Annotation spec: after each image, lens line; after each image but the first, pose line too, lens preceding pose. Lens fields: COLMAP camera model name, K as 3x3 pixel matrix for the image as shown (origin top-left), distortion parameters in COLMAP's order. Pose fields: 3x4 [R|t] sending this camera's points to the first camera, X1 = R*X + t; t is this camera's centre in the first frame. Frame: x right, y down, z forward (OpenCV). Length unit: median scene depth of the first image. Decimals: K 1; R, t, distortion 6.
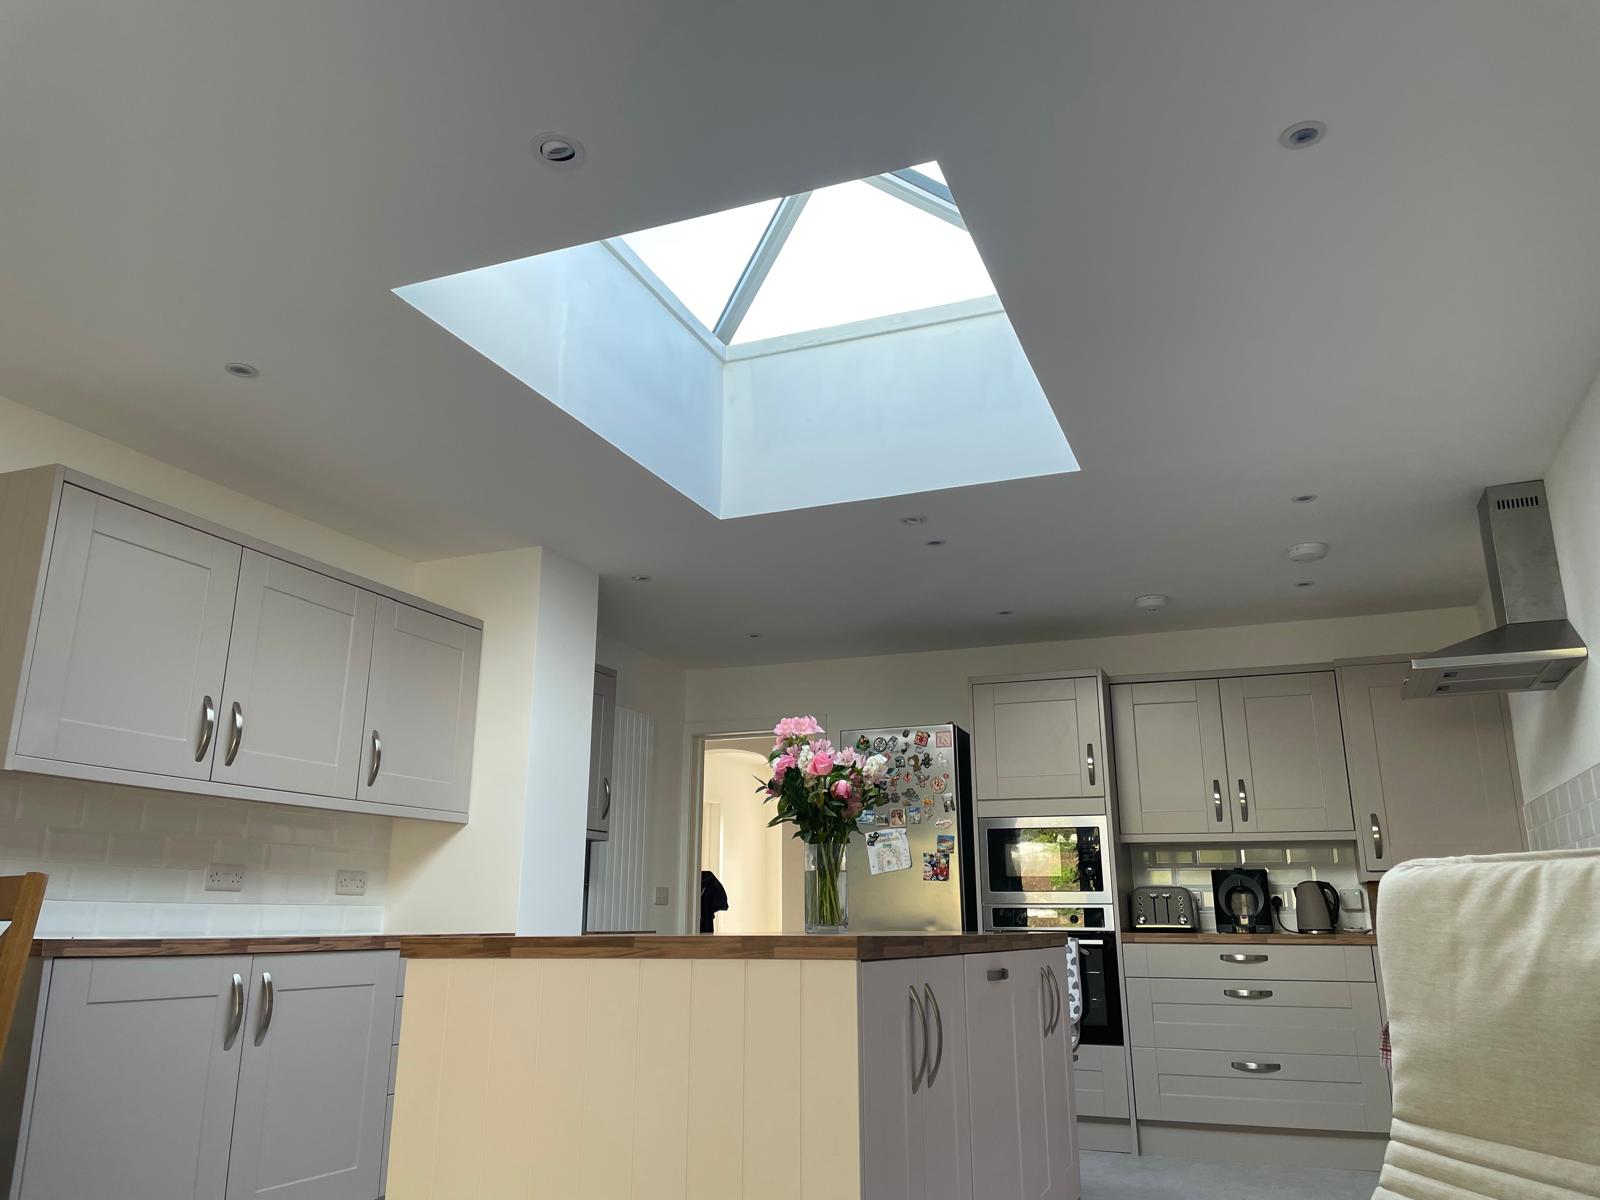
lens RADIAL K [[1239.3, 0, 801.1], [0, 1239.3, 587.4], [0, 0, 1]] dist [0.022619, -0.000619]
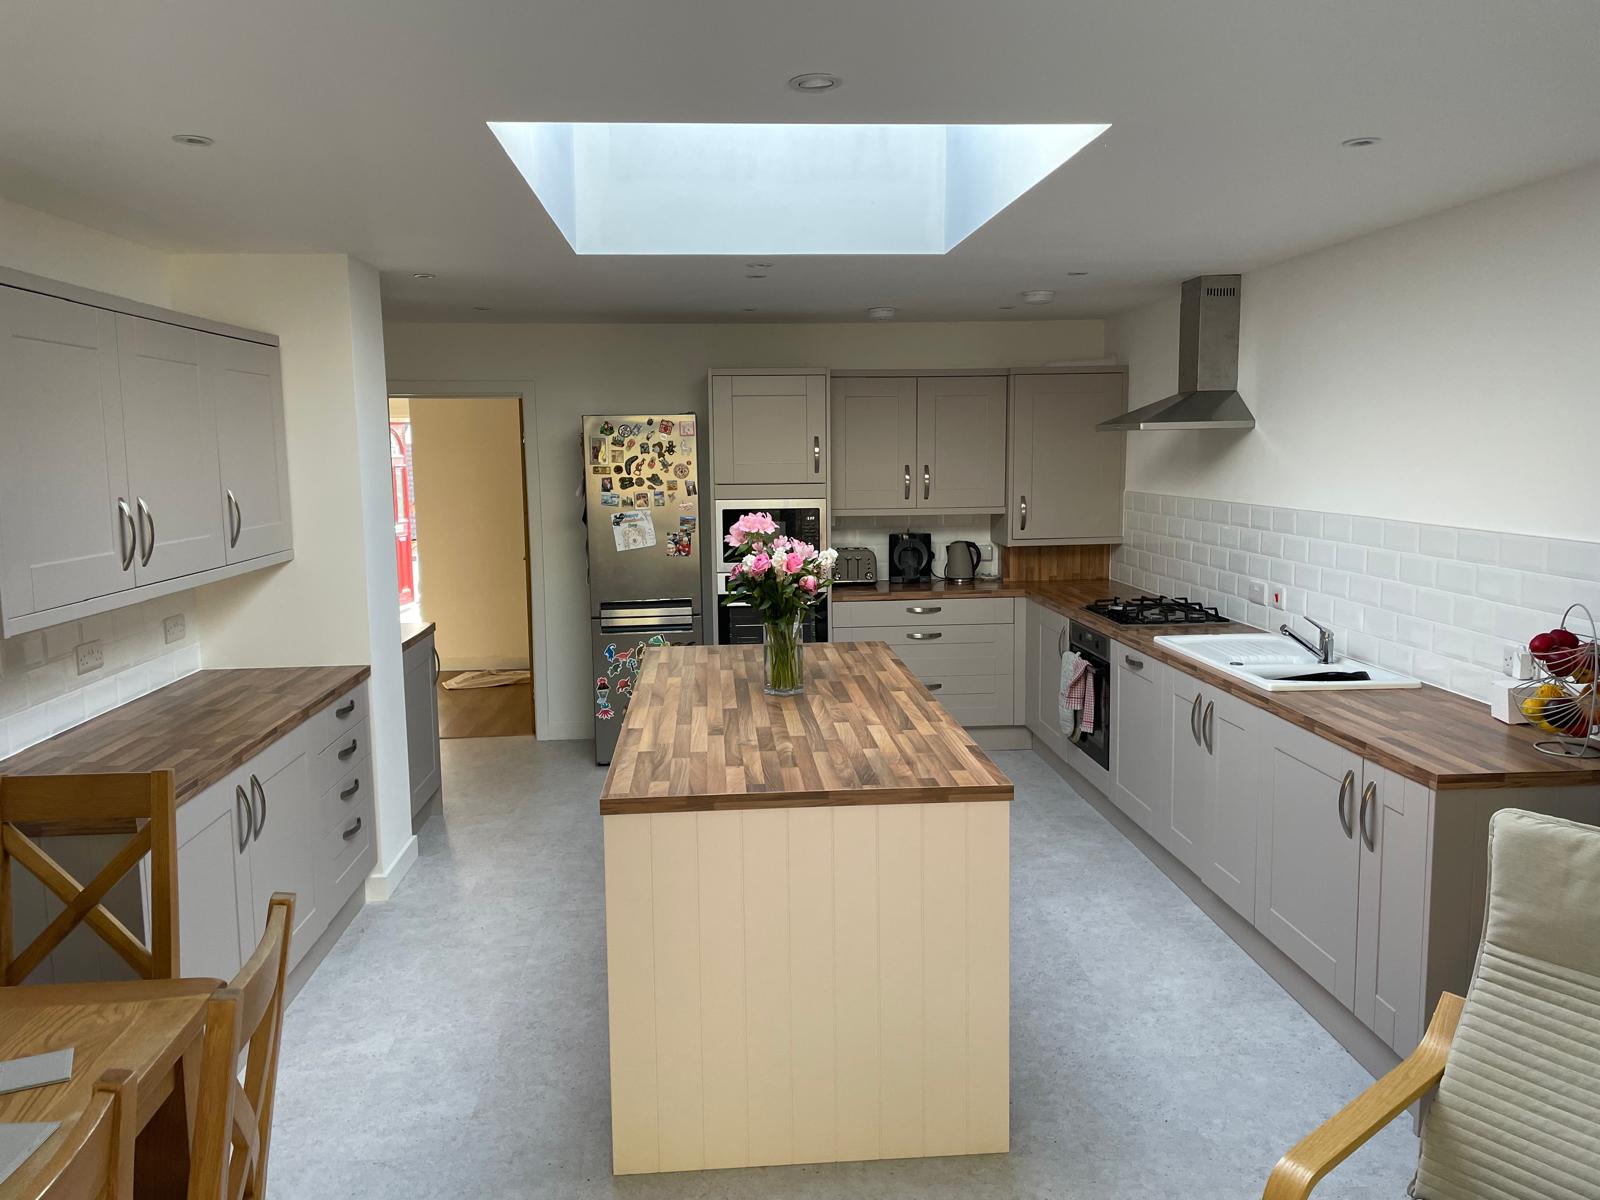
lens RADIAL K [[1239.3, 0, 798.6], [0, 1239.3, 605.1], [0, 0, 1]] dist [0.022619, -0.000619]
pose [[0.895647, -0.069202, 0.439350, -0.285553], [-0.108382, 0.924085, 0.366496, -0.142160], [-0.431359, -0.375869, 0.820154, 0.025433]]
